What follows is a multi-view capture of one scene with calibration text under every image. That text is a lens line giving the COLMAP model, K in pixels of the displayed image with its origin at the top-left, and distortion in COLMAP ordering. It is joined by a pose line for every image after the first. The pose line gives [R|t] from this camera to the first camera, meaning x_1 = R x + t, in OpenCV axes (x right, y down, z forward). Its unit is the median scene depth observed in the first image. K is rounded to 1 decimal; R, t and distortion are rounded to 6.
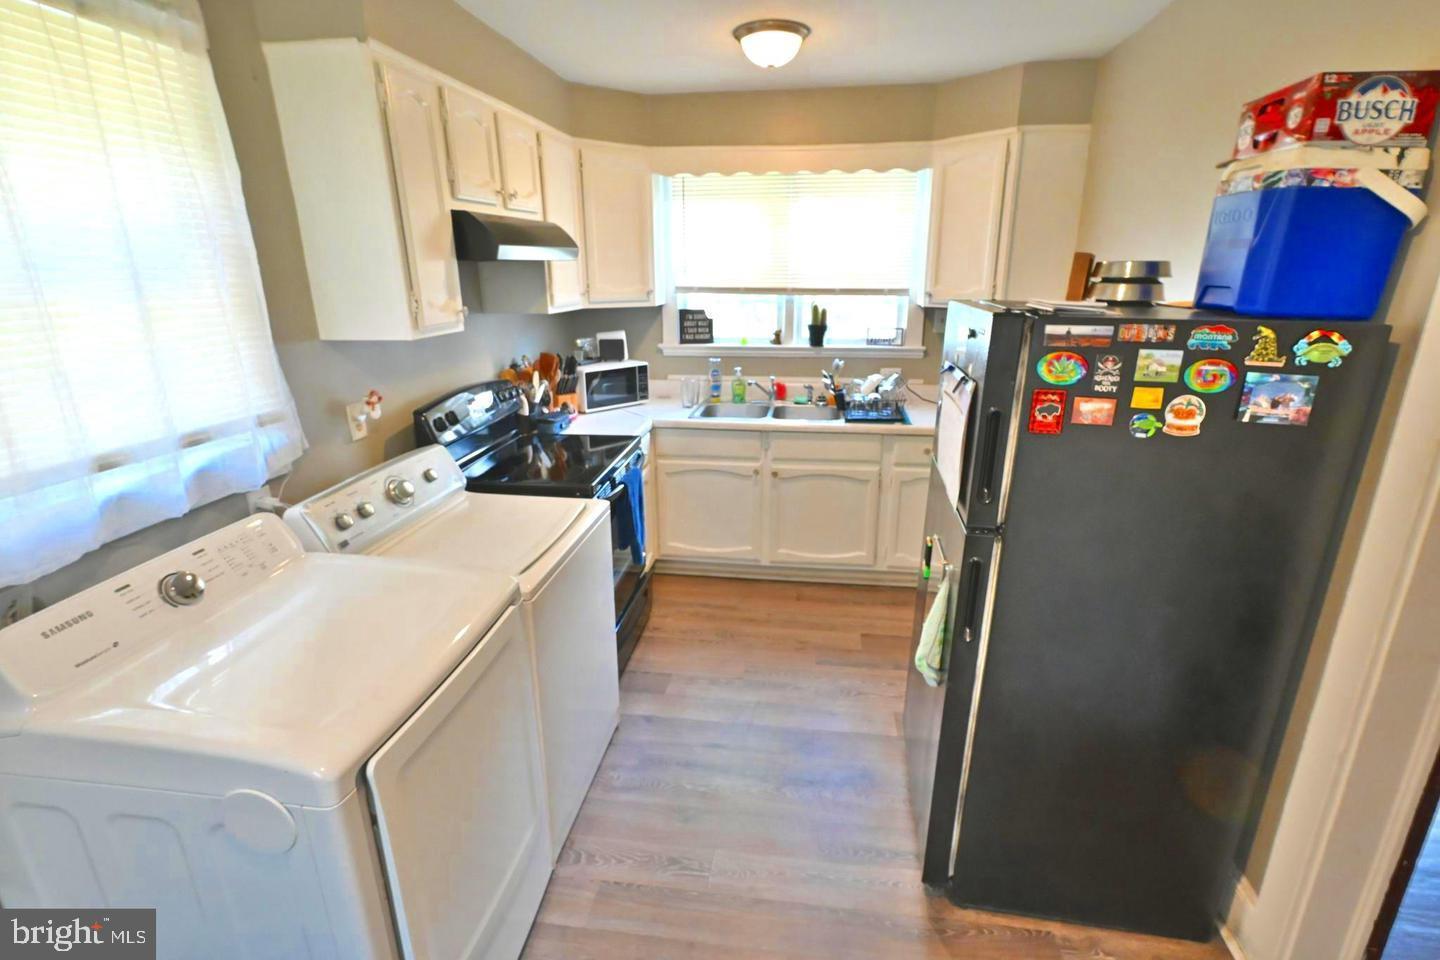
lens RADIAL K [[681.5, 0, 727.9], [0, 681.5, 485.3], [0, 0, 1]] dist [-0.000688, 0.000727]
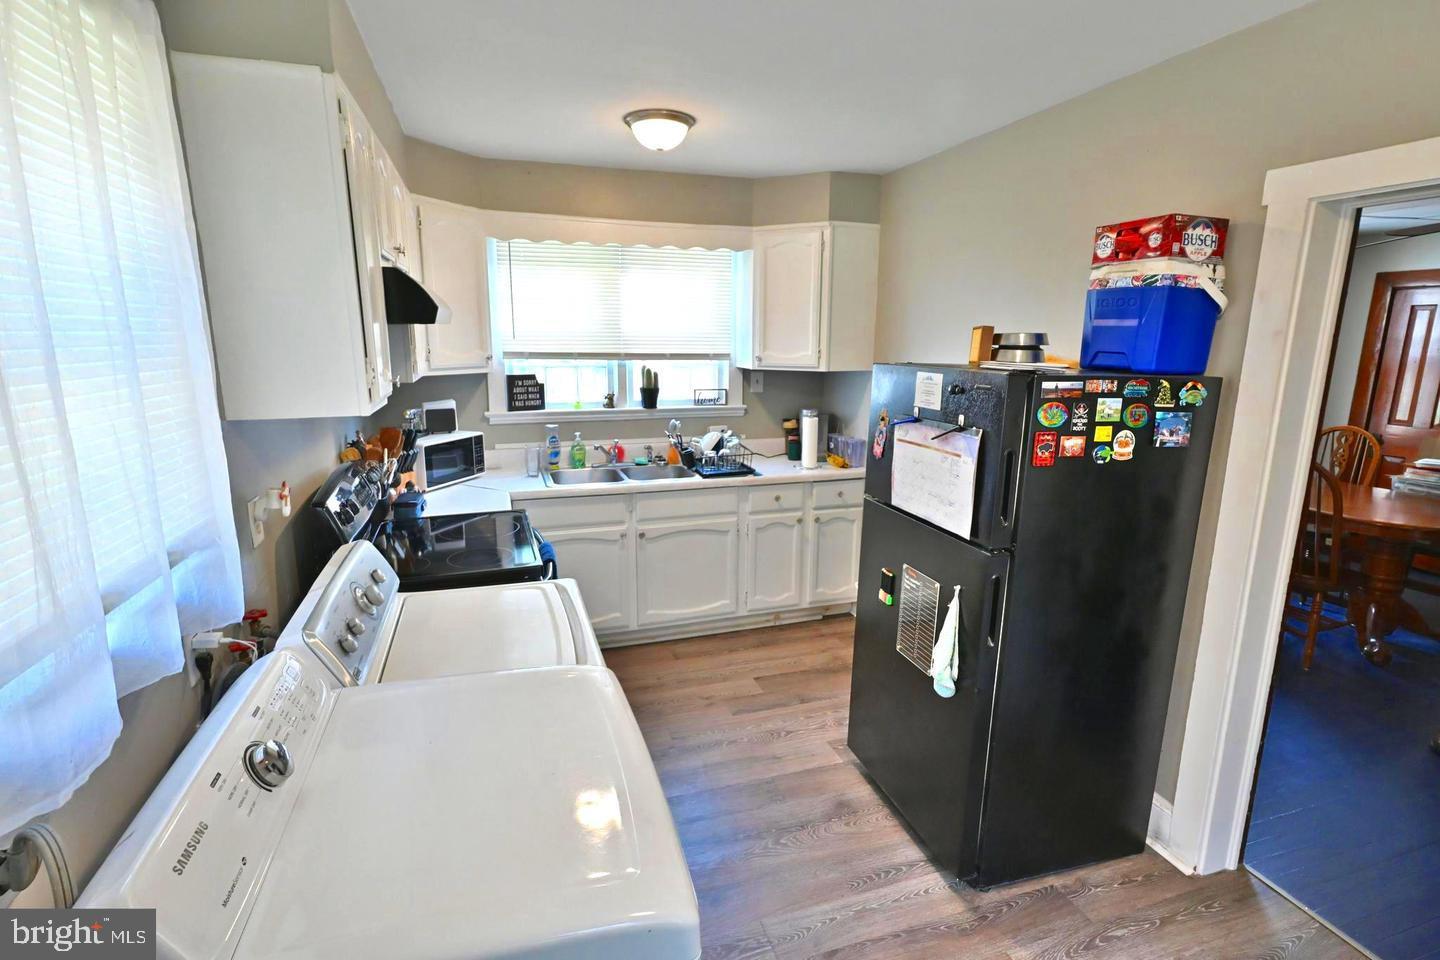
lens RADIAL K [[680.9, 0, 714.0], [0, 680.9, 476.1], [0, 0, 1]] dist [-0.003201, 0.000358]
pose [[0.903196, -0.078346, 0.422017, -0.303825], [0.120858, 0.989840, -0.074898, -0.018150], [-0.411861, 0.118652, 0.903489, 0.056325]]
